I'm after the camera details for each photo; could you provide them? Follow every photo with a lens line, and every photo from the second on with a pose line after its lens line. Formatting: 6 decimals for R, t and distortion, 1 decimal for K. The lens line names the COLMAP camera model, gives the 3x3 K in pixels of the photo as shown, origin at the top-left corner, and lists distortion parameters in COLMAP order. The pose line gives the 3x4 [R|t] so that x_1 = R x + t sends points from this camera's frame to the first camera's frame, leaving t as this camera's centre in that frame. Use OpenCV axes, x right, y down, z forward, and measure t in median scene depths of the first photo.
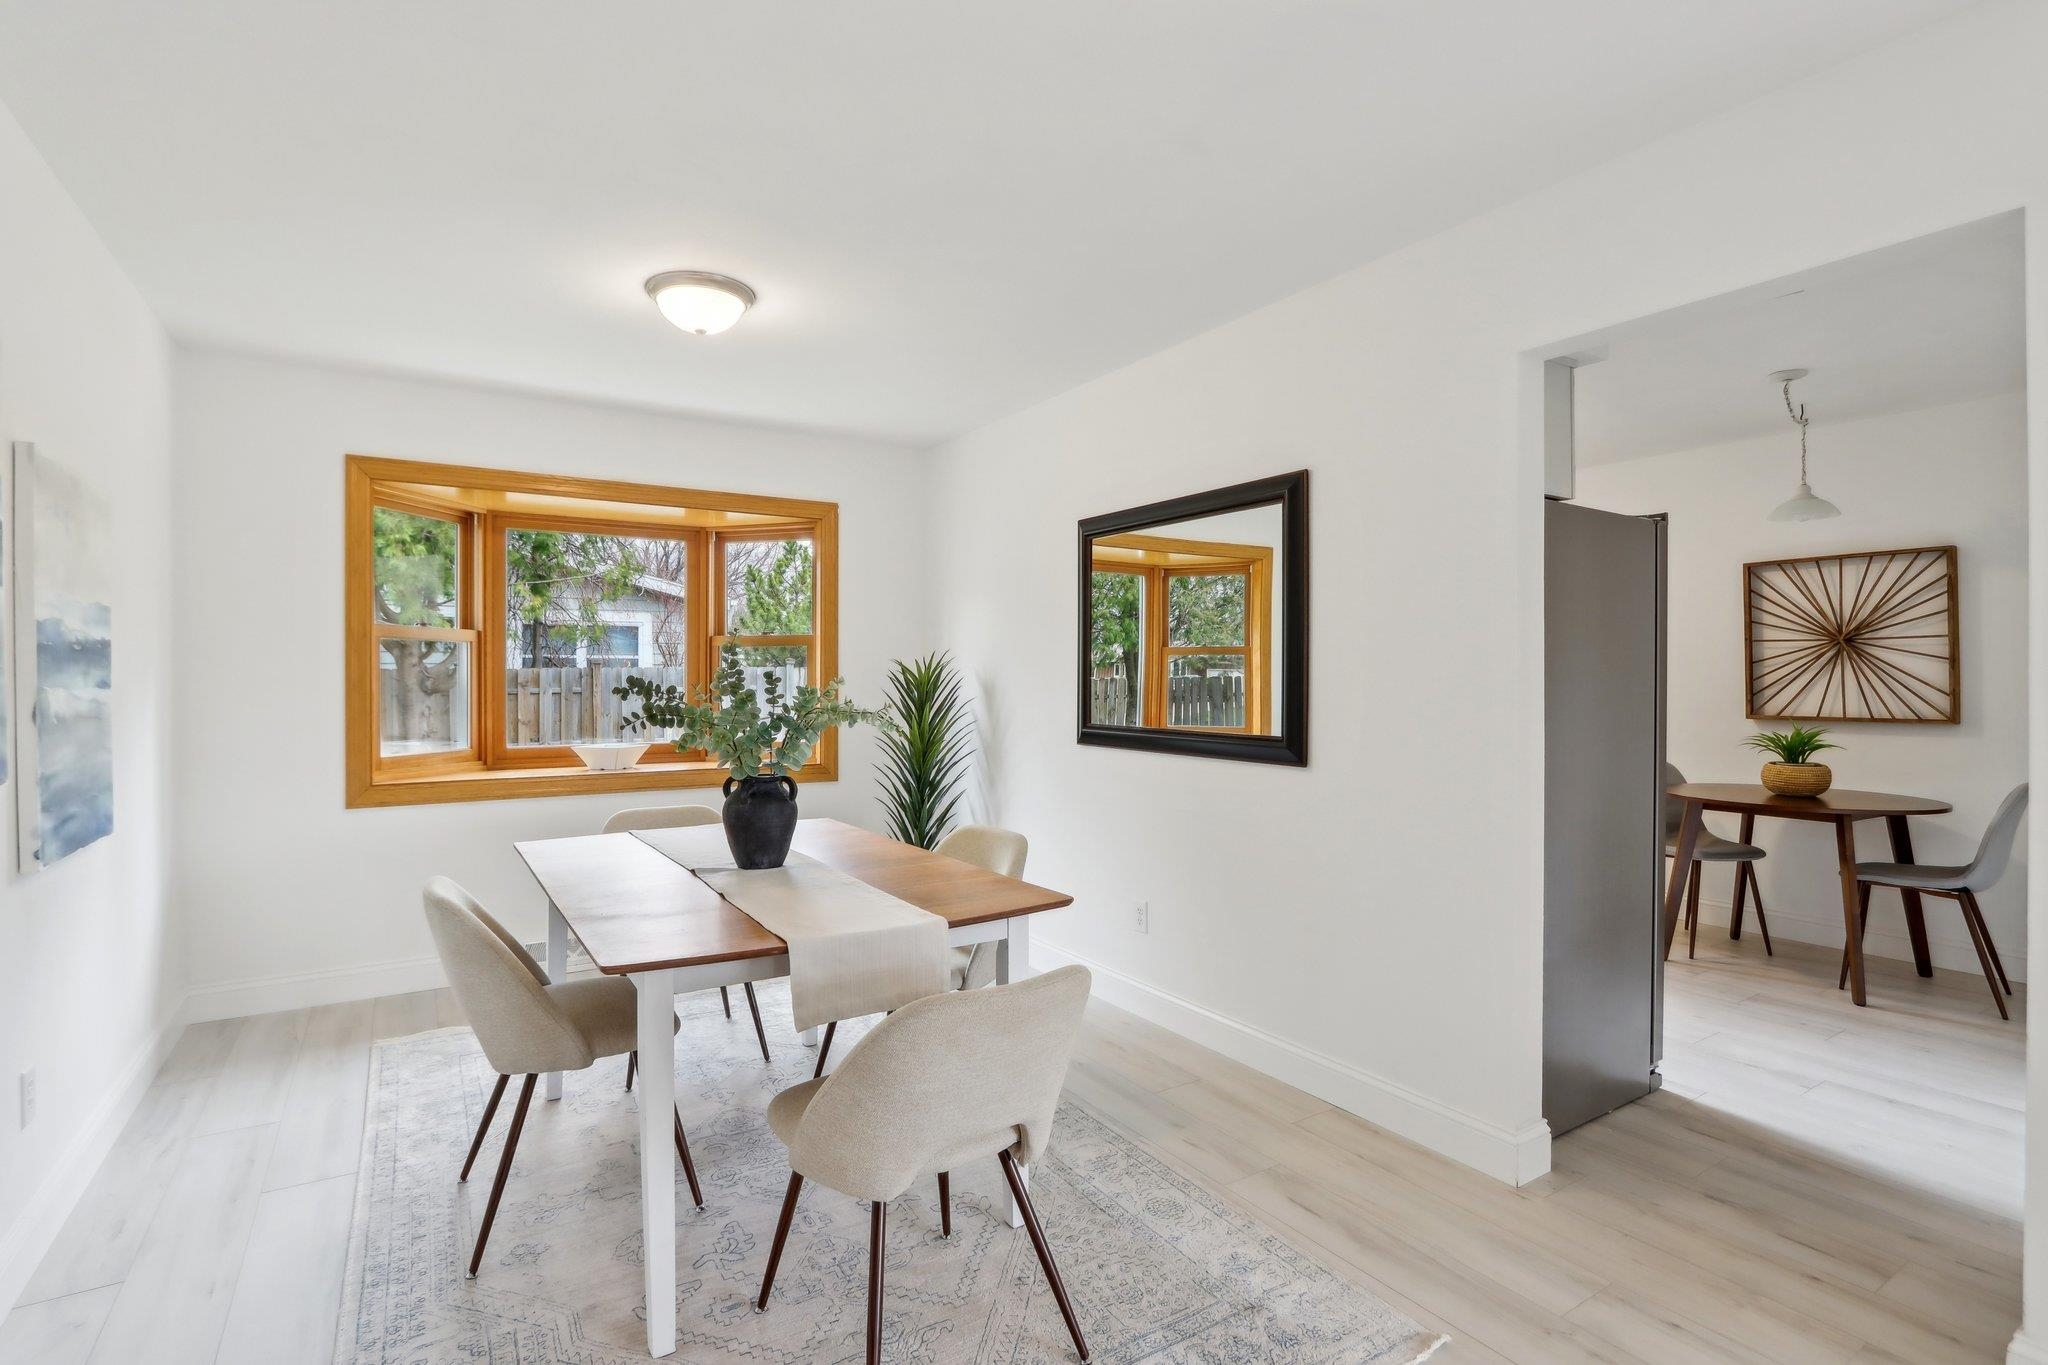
lens RADIAL K [[960.2, 0, 994.6], [0, 960.2, 686.7], [0, 0, 1]] dist [-0.025220, 0.008897]
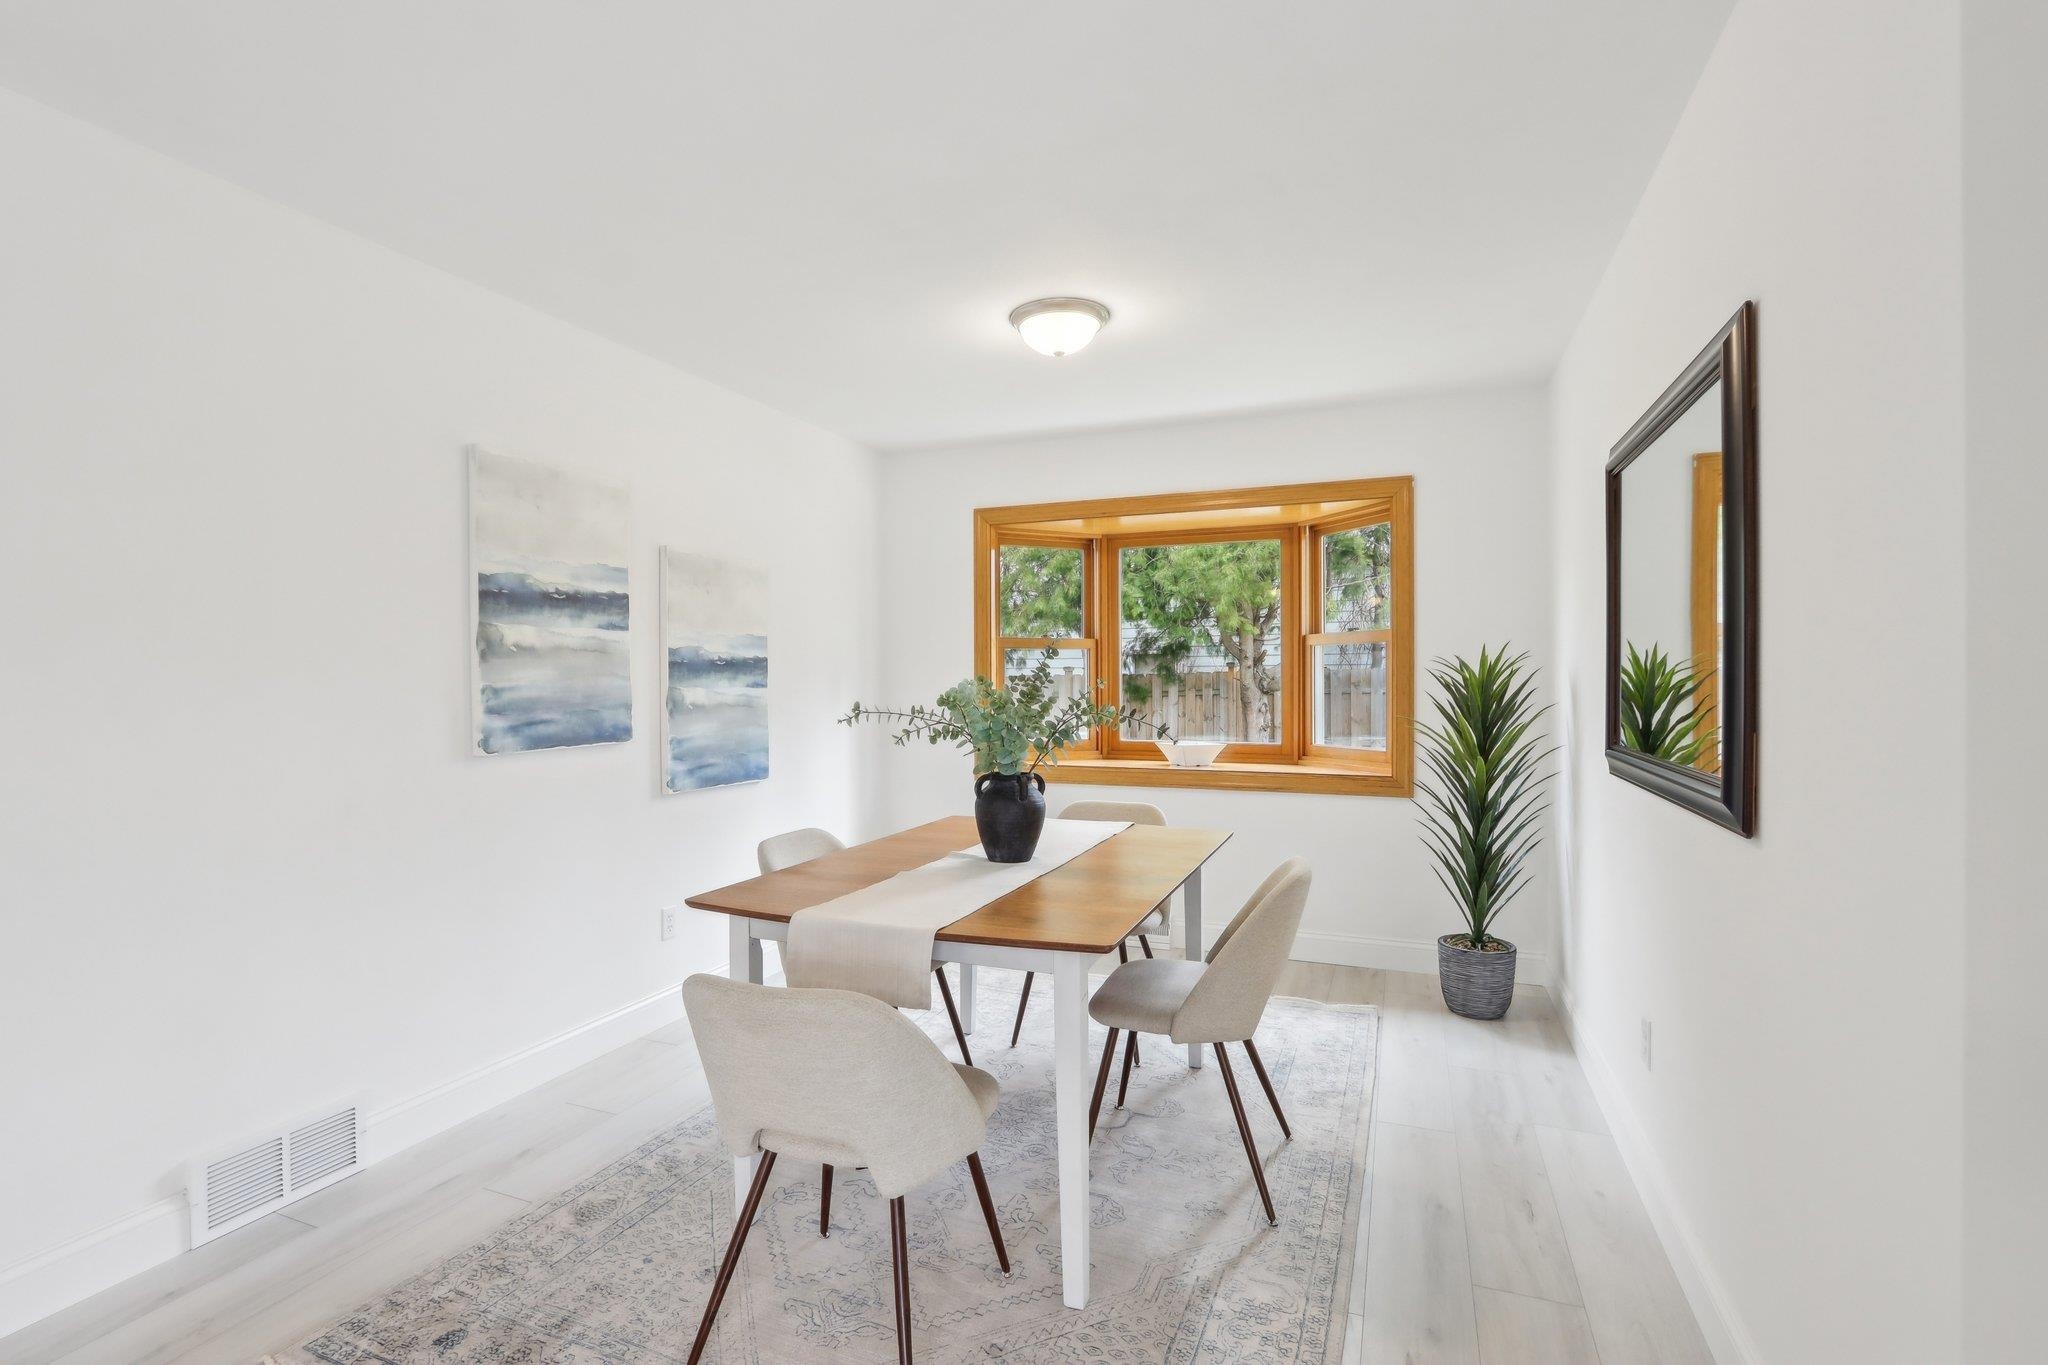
lens RADIAL K [[960.2, 0, 994.6], [0, 960.2, 686.7], [0, 0, 1]] dist [-0.025220, 0.008897]
pose [[0.580158, 0.003740, -0.814495, 0.346707], [-0.002887, 0.999993, 0.002535, -0.002950], [0.814498, 0.000881, 0.580165, 0.217234]]
